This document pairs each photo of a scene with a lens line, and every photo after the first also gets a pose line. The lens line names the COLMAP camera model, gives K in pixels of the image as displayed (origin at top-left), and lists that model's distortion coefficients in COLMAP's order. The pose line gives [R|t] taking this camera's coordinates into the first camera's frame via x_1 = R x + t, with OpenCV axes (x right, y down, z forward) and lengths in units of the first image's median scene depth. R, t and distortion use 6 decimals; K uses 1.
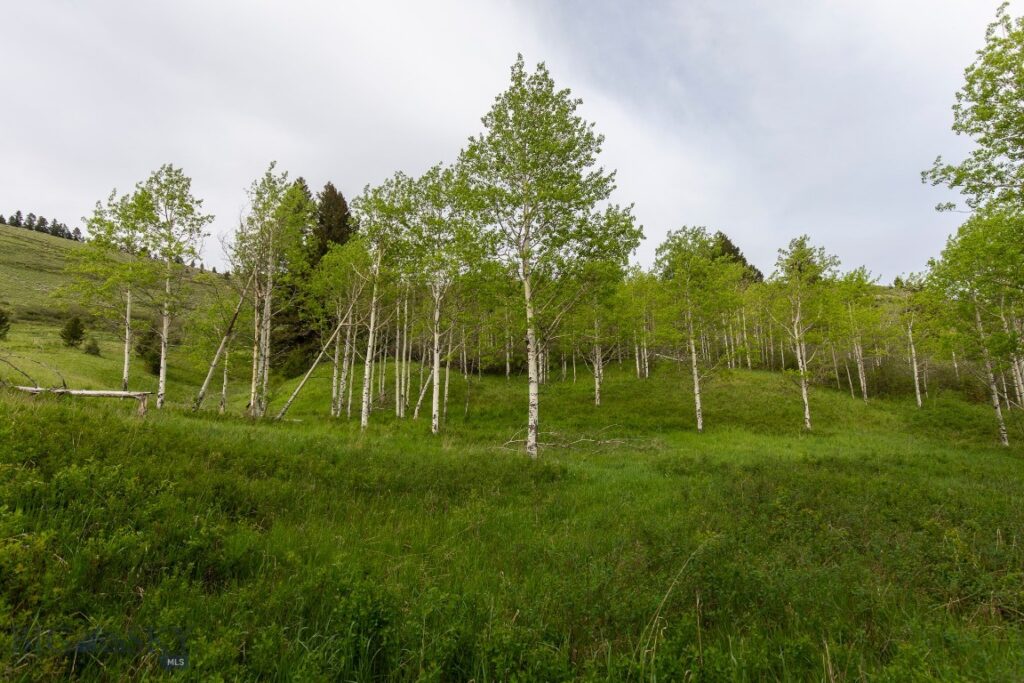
lens RADIAL K [[553.7, 0, 516.7], [0, 553.7, 345.4], [0, 0, 1]] dist [0.001232, -0.000076]
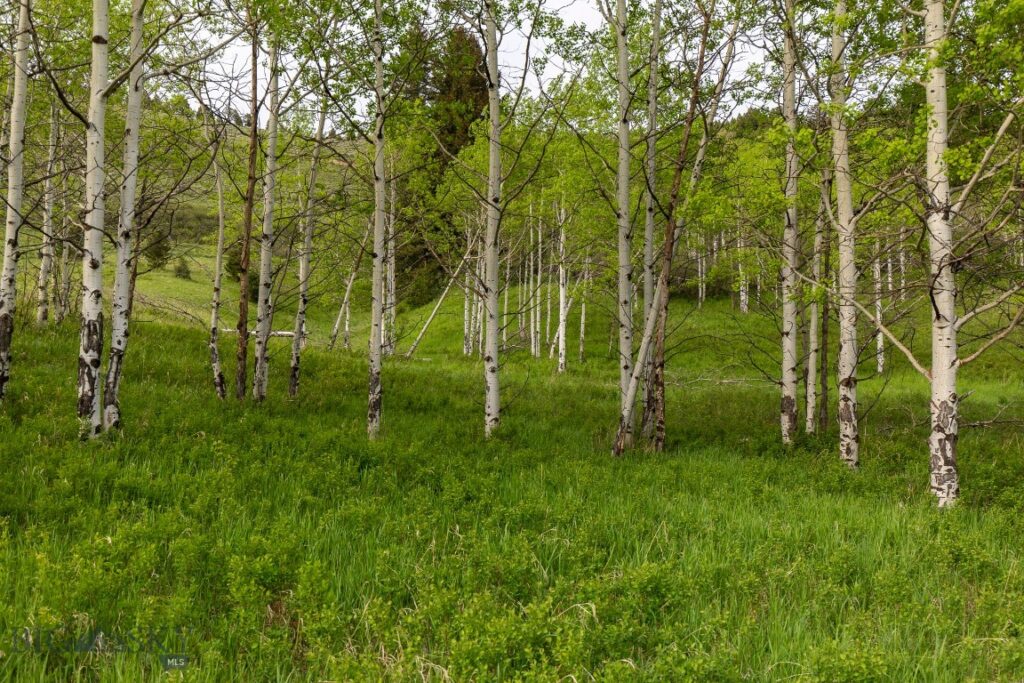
lens RADIAL K [[974.2, 0, 511.3], [0, 974.2, 341.5], [0, 0, 1]] dist [0.002799, 0.000000]
pose [[0.958014, 0.000931, -0.286718, 0.159072], [0.029818, 0.994249, 0.102859, -0.043922], [0.285165, -0.107090, 0.952477, -0.390750]]
